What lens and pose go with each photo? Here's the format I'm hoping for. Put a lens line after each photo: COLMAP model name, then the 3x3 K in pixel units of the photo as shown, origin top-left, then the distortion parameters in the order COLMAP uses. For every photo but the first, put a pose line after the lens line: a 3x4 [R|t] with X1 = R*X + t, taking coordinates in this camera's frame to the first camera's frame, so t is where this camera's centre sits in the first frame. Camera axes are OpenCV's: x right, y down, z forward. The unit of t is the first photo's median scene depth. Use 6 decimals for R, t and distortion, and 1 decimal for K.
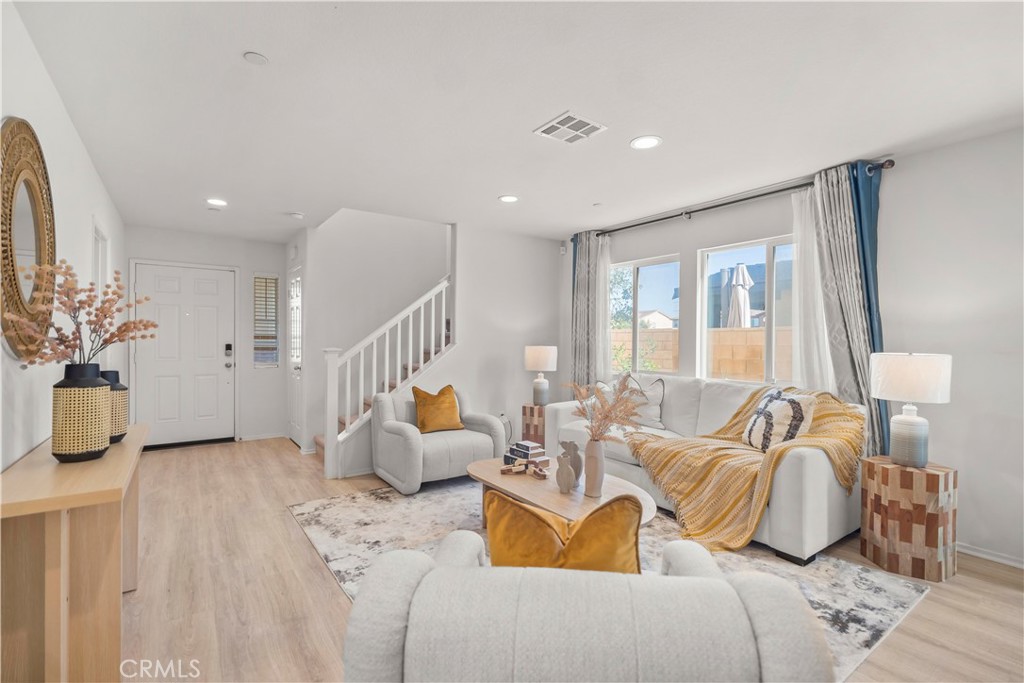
lens RADIAL K [[463.7, 0, 518.8], [0, 463.7, 343.0], [0, 0, 1]] dist [0.004633, -0.001503]
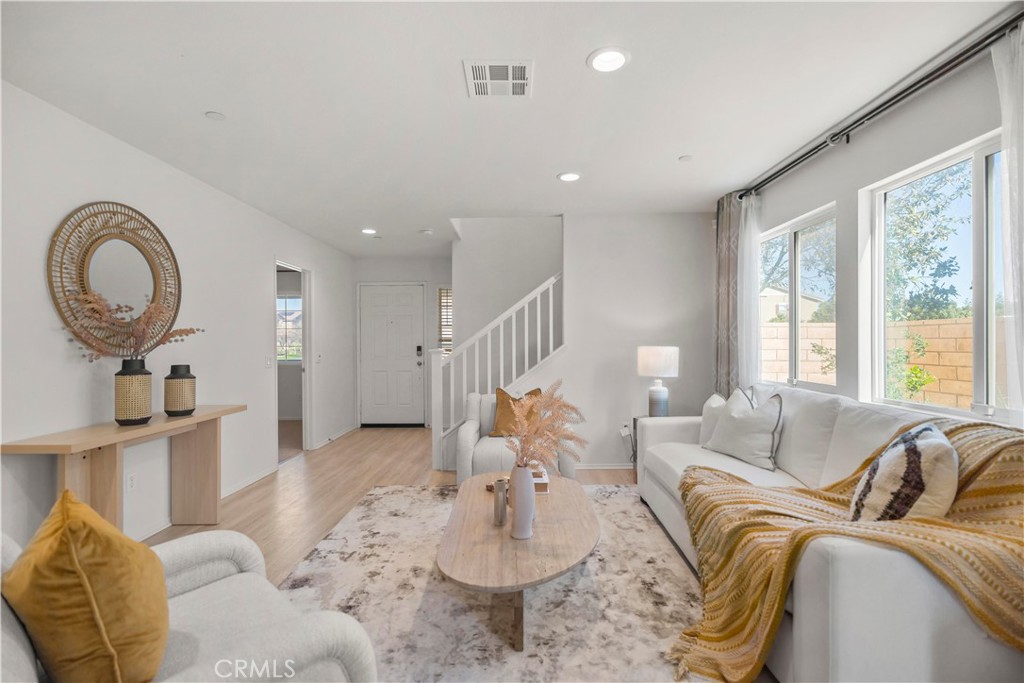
lens RADIAL K [[463.7, 0, 516.2], [0, 463.7, 342.8], [0, 0, 1]] dist [0.004633, -0.001503]
pose [[0.807735, -0.009639, -0.589467, 0.401135], [0.007442, 0.999953, -0.006154, 0.004454], [0.589499, 0.000584, 0.807769, 0.235702]]
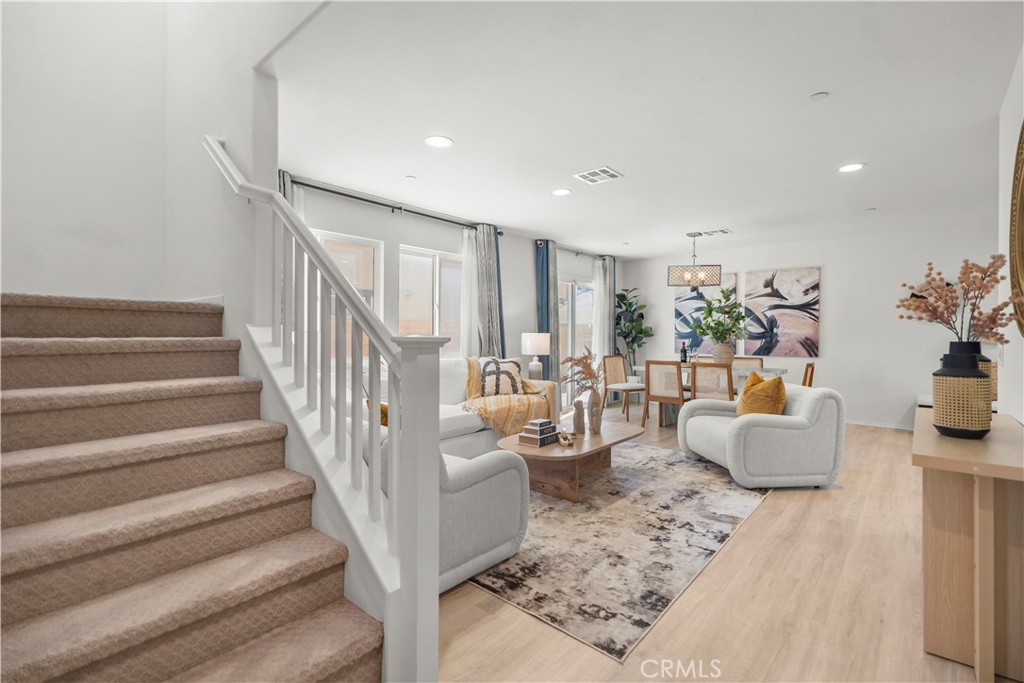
lens RADIAL K [[463.7, 0, 507.8], [0, 463.7, 341.2], [0, 0, 1]] dist [0.004633, -0.001503]
pose [[-0.221705, -0.022566, 0.974853, -0.796179], [-0.000263, 0.999734, 0.023082, 0.007393], [-0.975114, 0.004861, -0.221652, 1.040503]]
